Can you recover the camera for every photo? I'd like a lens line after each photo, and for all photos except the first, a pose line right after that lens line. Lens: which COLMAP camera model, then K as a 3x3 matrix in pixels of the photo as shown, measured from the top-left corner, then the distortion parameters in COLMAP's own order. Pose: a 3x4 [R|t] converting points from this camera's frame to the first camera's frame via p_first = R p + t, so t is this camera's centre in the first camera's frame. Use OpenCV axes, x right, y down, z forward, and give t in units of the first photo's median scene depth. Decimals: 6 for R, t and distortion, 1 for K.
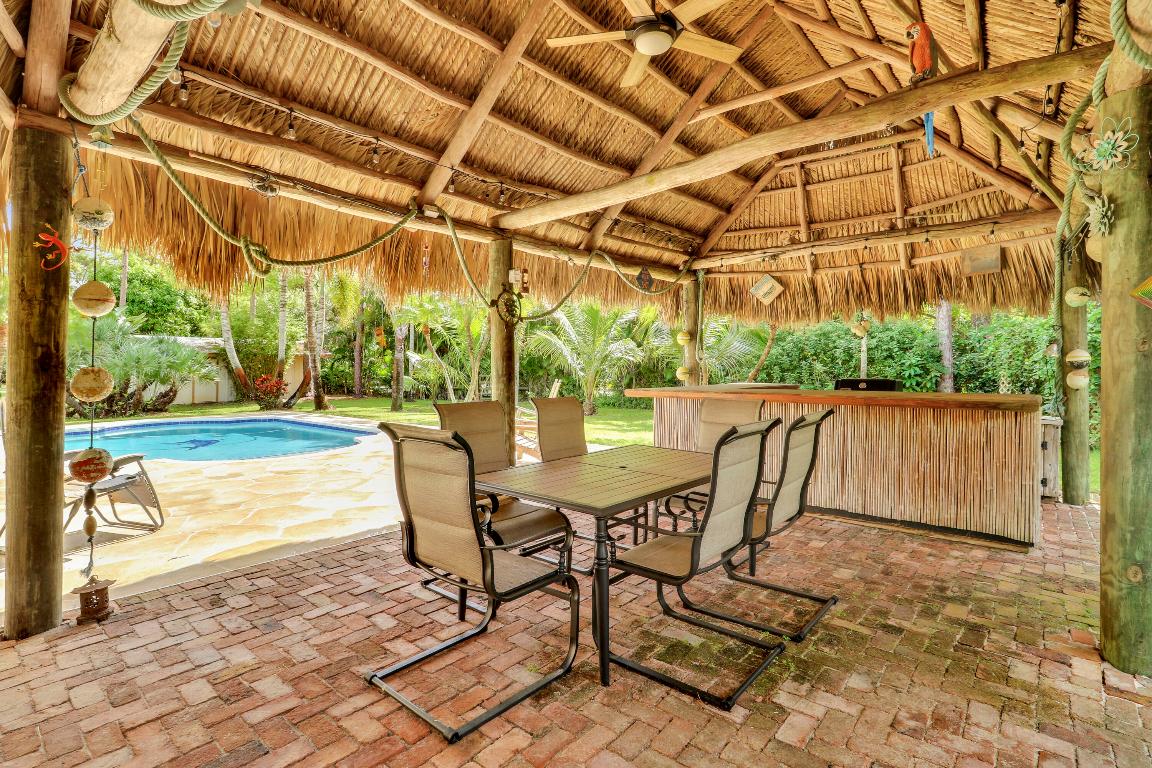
lens RADIAL K [[538.3, 0, 573.7], [0, 538.3, 358.7], [0, 0, 1]] dist [0.005532, -0.008310]
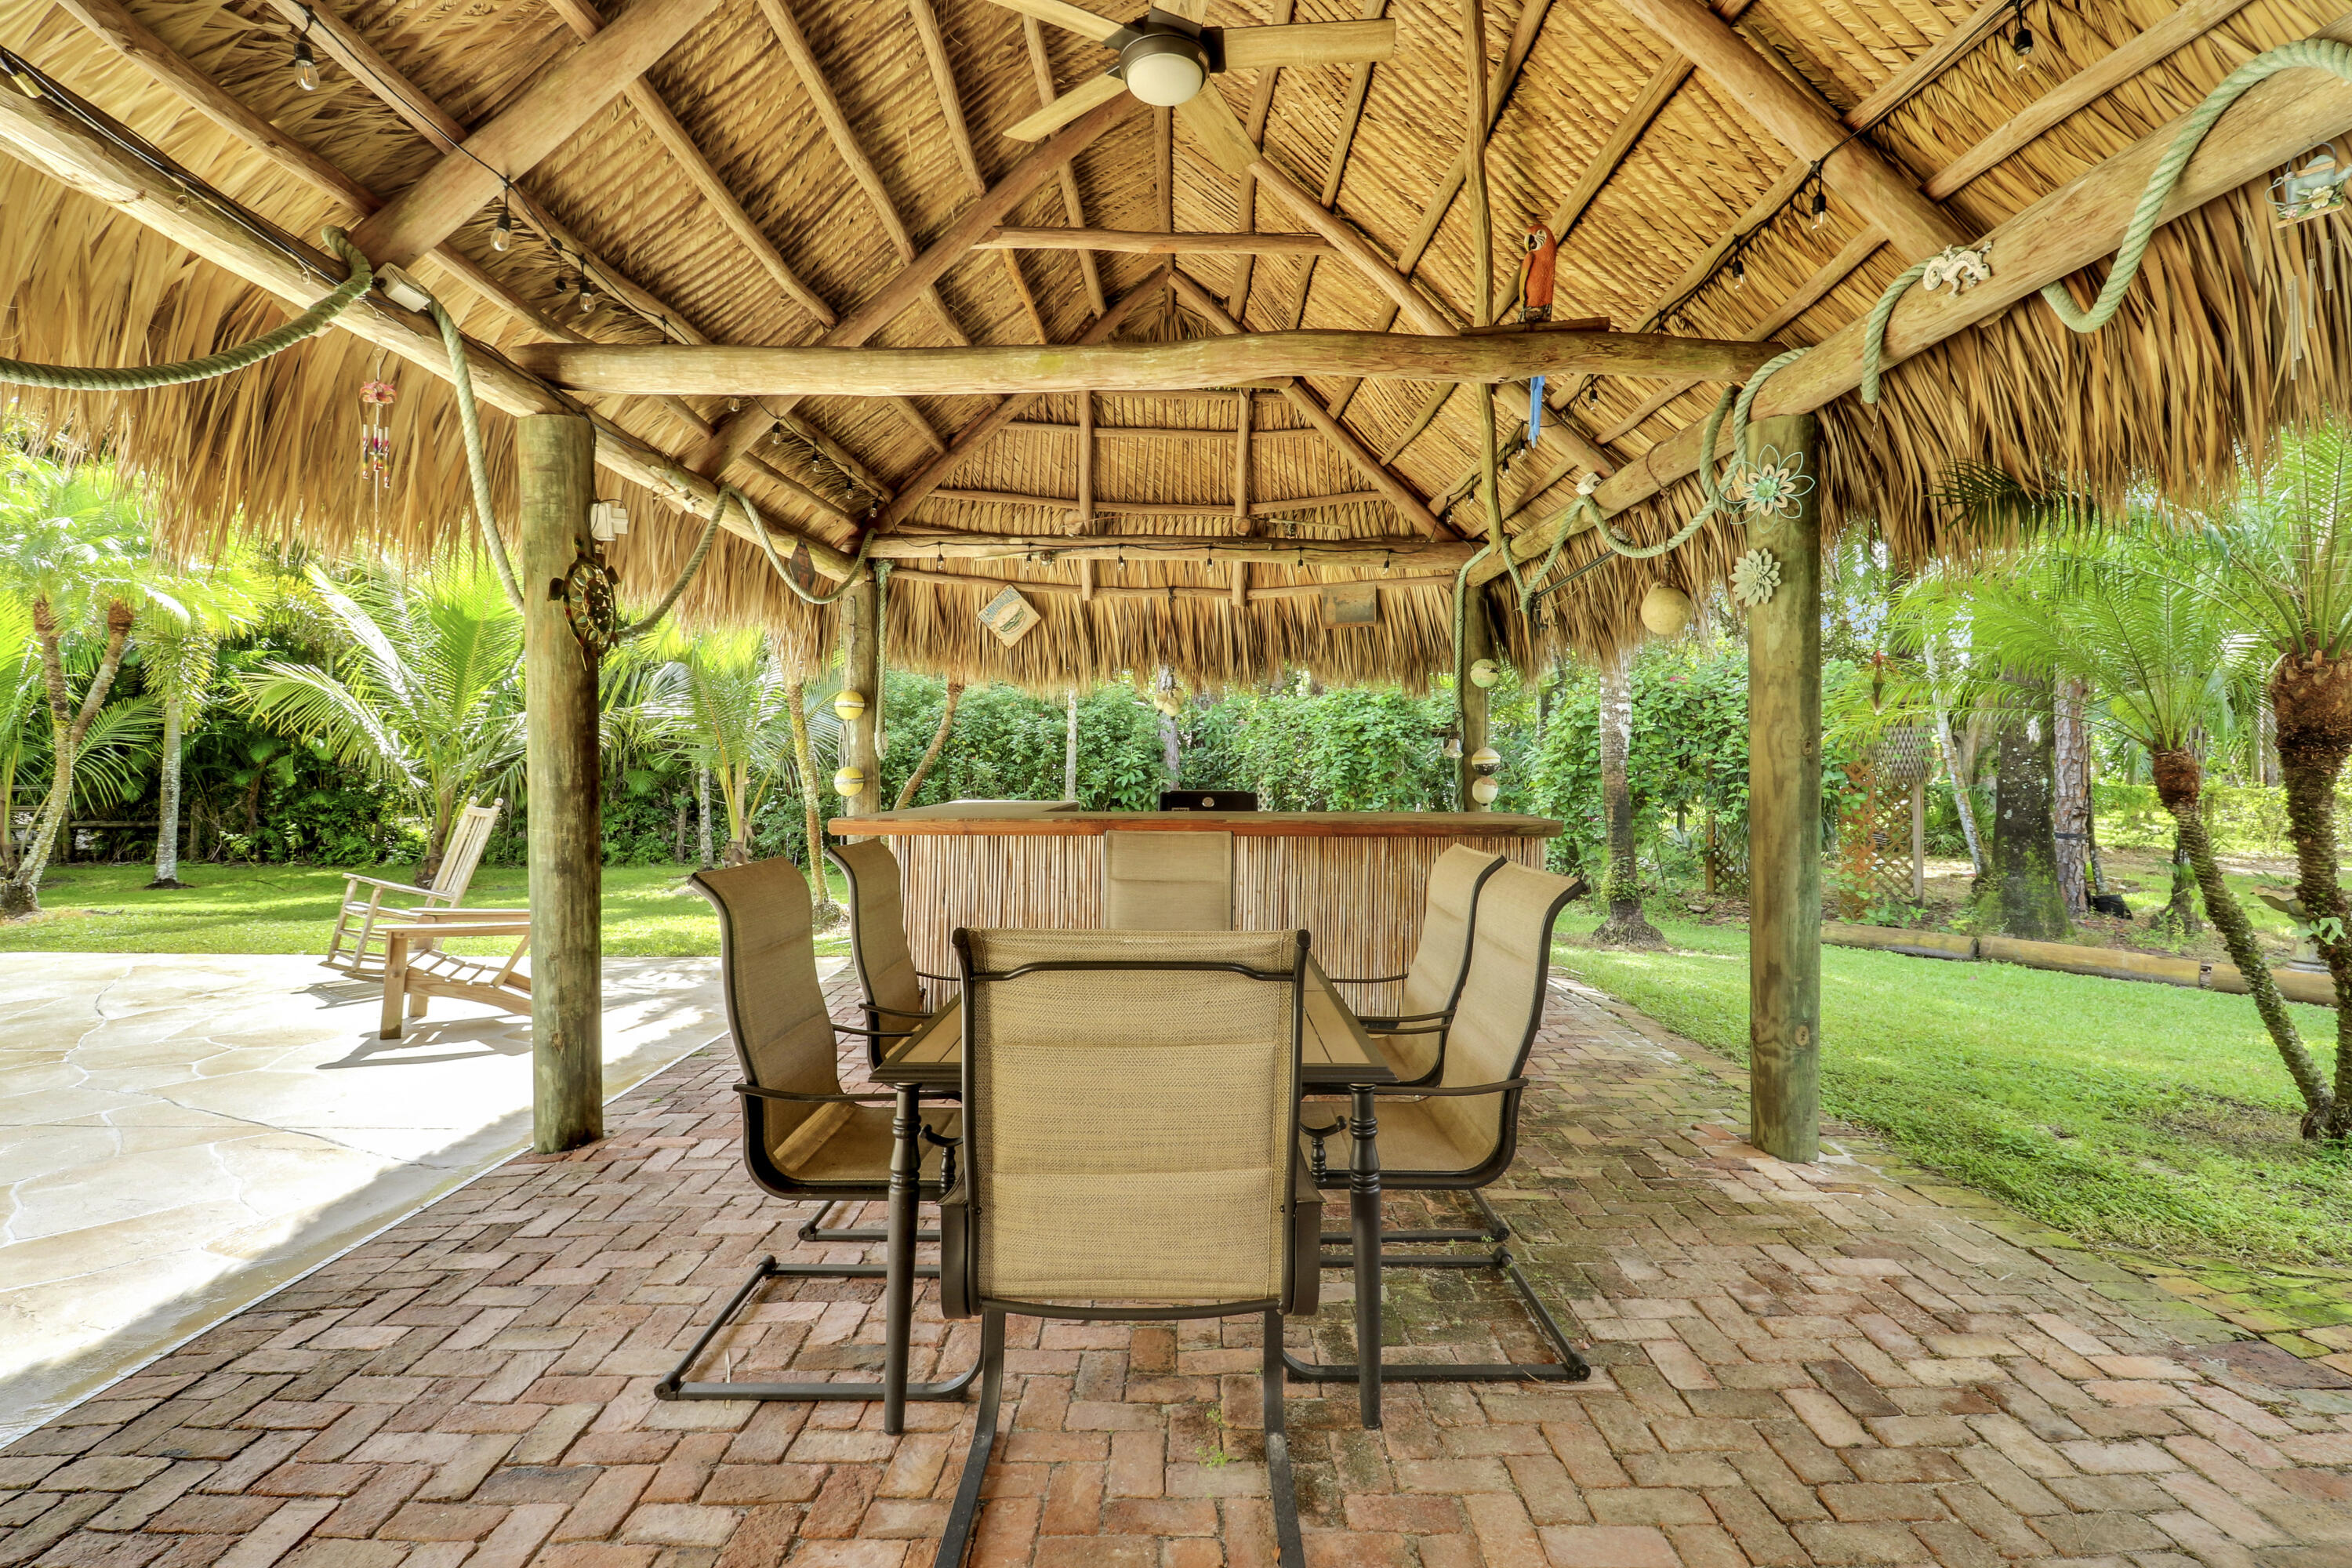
lens RADIAL K [[1099.0, 0, 1187.7], [0, 1099.0, 777.3], [0, 0, 1]] dist [0.005532, -0.008310]
pose [[0.761281, 0.001985, 0.648419, -0.219000], [-0.017936, 0.999677, 0.017997, 0.002167], [-0.648174, -0.025331, 0.761071, 0.113612]]
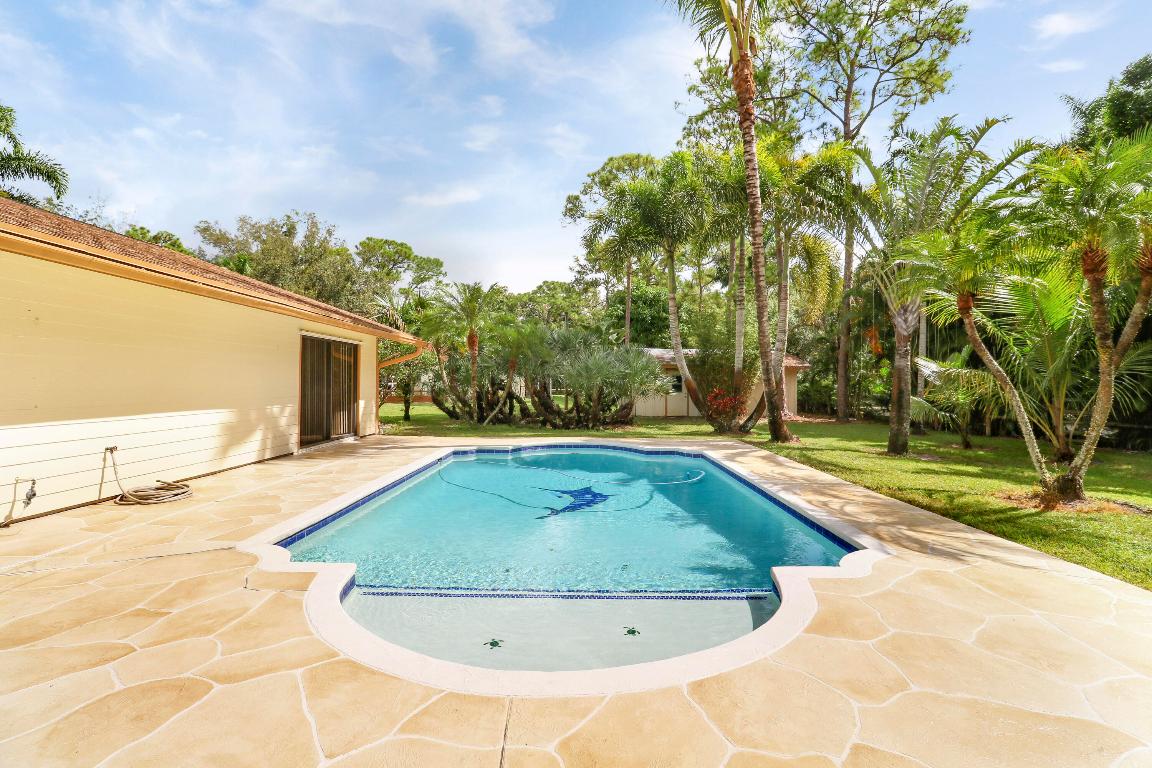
lens RADIAL K [[536.2, 0, 579.8], [0, 536.2, 373.9], [0, 0, 1]] dist [-0.006126, 0.001092]
pose [[0.658151, 0.003149, -0.752879, -0.321734], [-0.003189, 0.999994, 0.001395, 0.021509], [0.752879, 0.001482, 0.658157, 0.969579]]
